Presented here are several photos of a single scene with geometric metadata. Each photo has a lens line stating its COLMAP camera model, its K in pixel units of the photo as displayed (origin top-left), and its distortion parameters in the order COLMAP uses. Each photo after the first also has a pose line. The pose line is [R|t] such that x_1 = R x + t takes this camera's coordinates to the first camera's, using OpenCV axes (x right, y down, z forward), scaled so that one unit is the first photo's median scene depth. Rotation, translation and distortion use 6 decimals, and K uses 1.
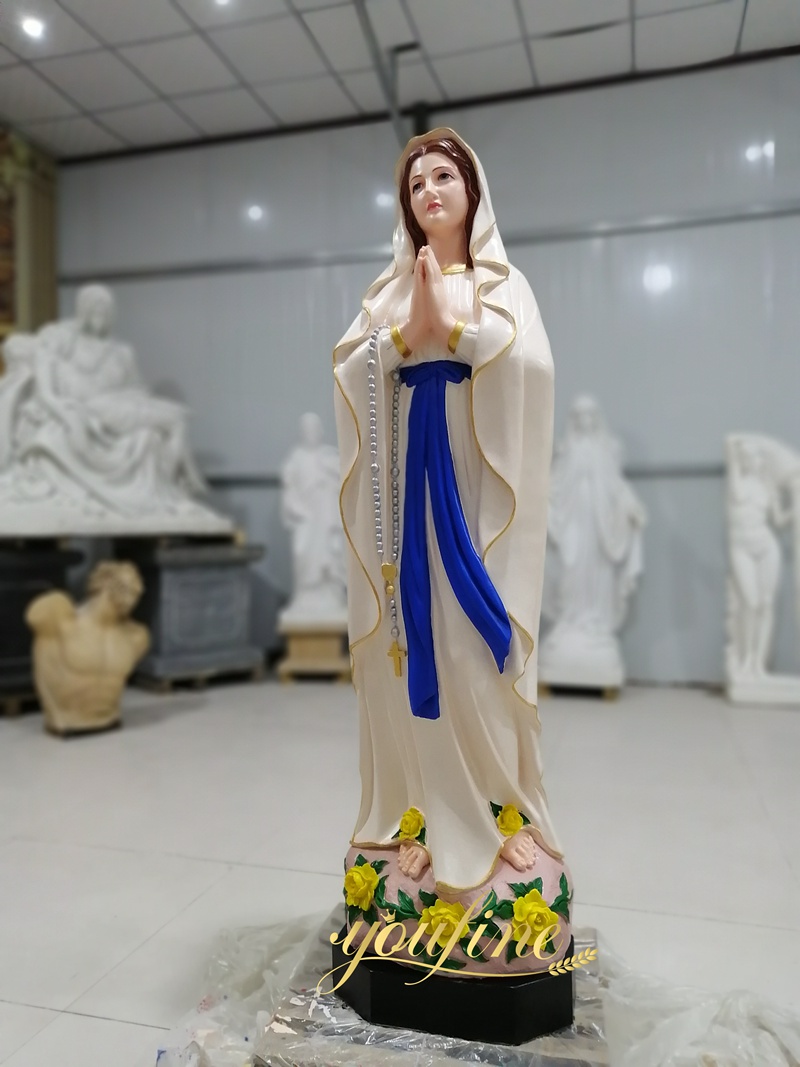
lens RADIAL K [[827.8, 0, 400.0], [0, 827.8, 533.5], [0, 0, 1]] dist [0.003220, -0.003656]
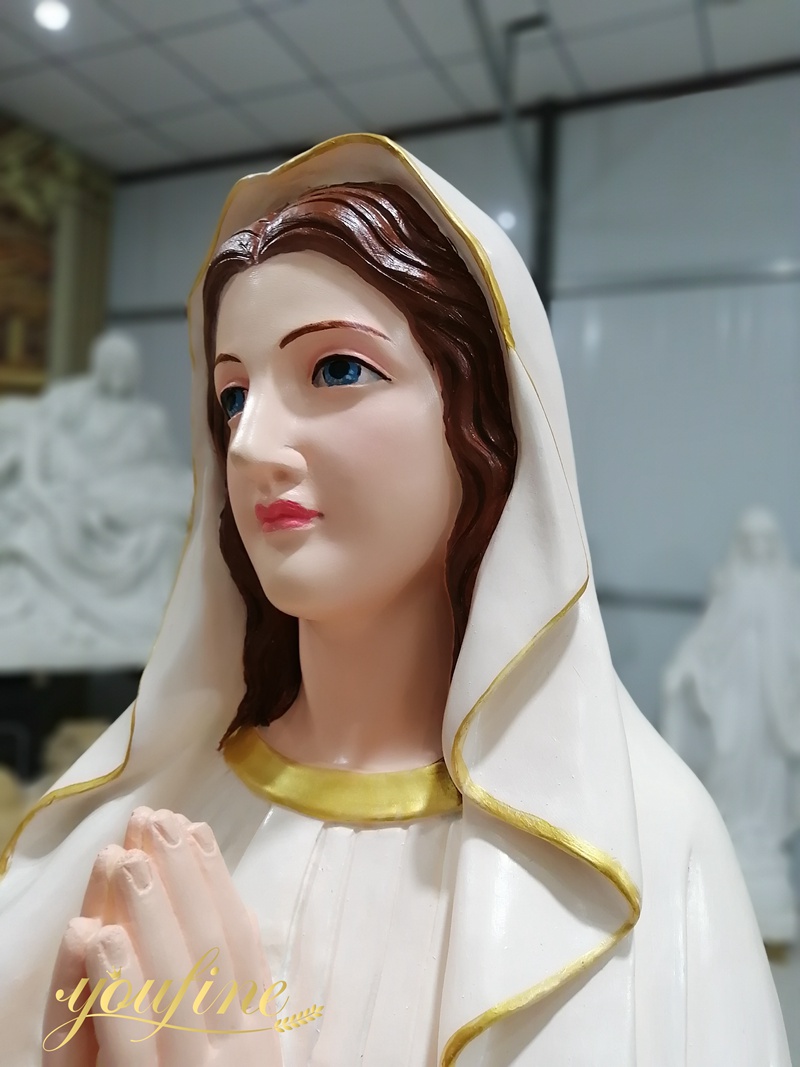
lens RADIAL K [[843.4, 0, 400.0], [0, 843.4, 533.5], [0, 0, 1]] dist [-0.060272, 0.077389]
pose [[0.986918, 0.054937, -0.151572, 0.034621], [-0.056044, 0.998424, -0.003034, -0.133048], [0.151166, 0.011489, 0.988442, 0.271252]]
